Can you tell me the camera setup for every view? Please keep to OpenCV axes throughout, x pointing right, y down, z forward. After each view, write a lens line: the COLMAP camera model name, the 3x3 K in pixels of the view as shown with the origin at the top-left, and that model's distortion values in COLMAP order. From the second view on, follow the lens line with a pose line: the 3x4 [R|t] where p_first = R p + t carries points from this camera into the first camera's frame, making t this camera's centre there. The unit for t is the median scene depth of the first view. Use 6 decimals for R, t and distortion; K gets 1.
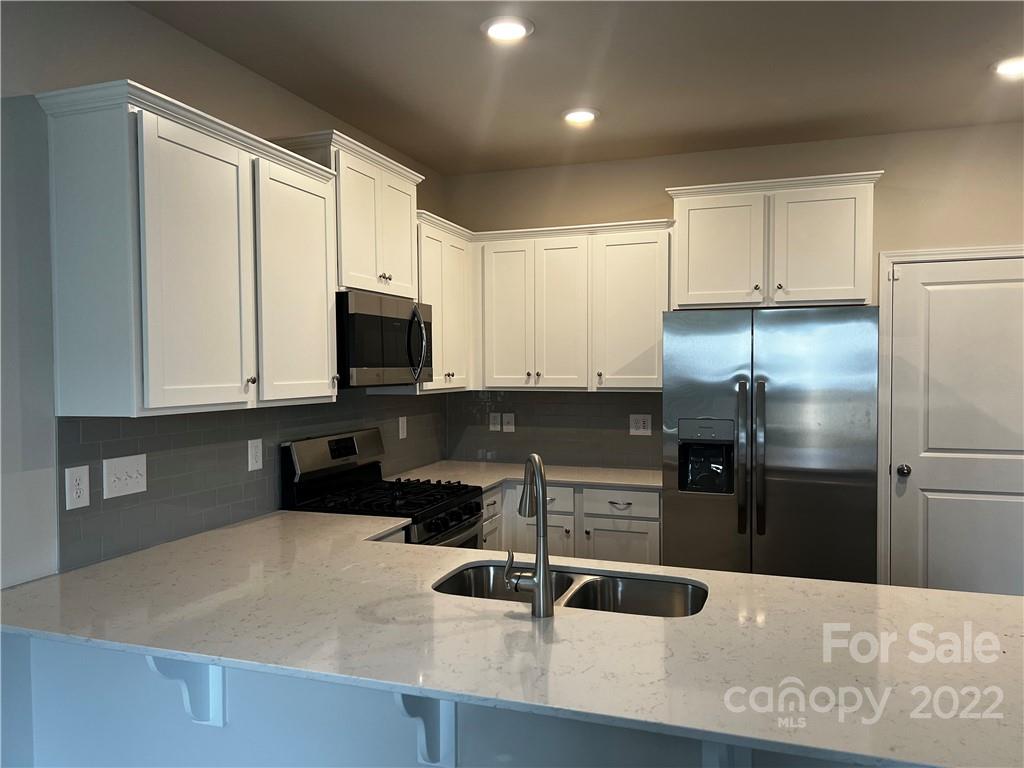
lens RADIAL K [[759.7, 0, 512.0], [0, 759.7, 384.0], [0, 0, 1]] dist [0.023560, -0.005884]
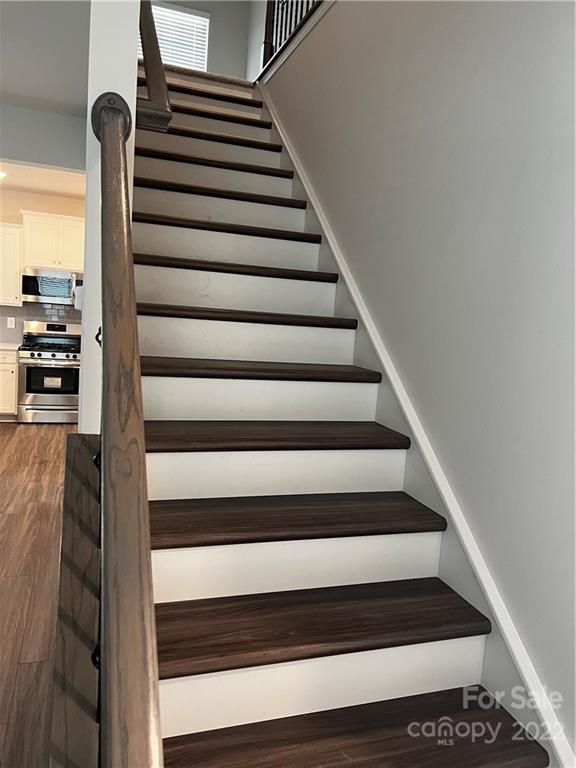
lens RADIAL K [[569.8, 0, 286.9], [0, 569.8, 367.9], [0, 0, 1]] dist [0.023560, -0.005884]
pose [[0.614168, 0.128590, -0.778628, 2.056300], [-0.097429, 0.991443, 0.086886, -0.030858], [0.783138, 0.022498, 0.621441, 0.453709]]
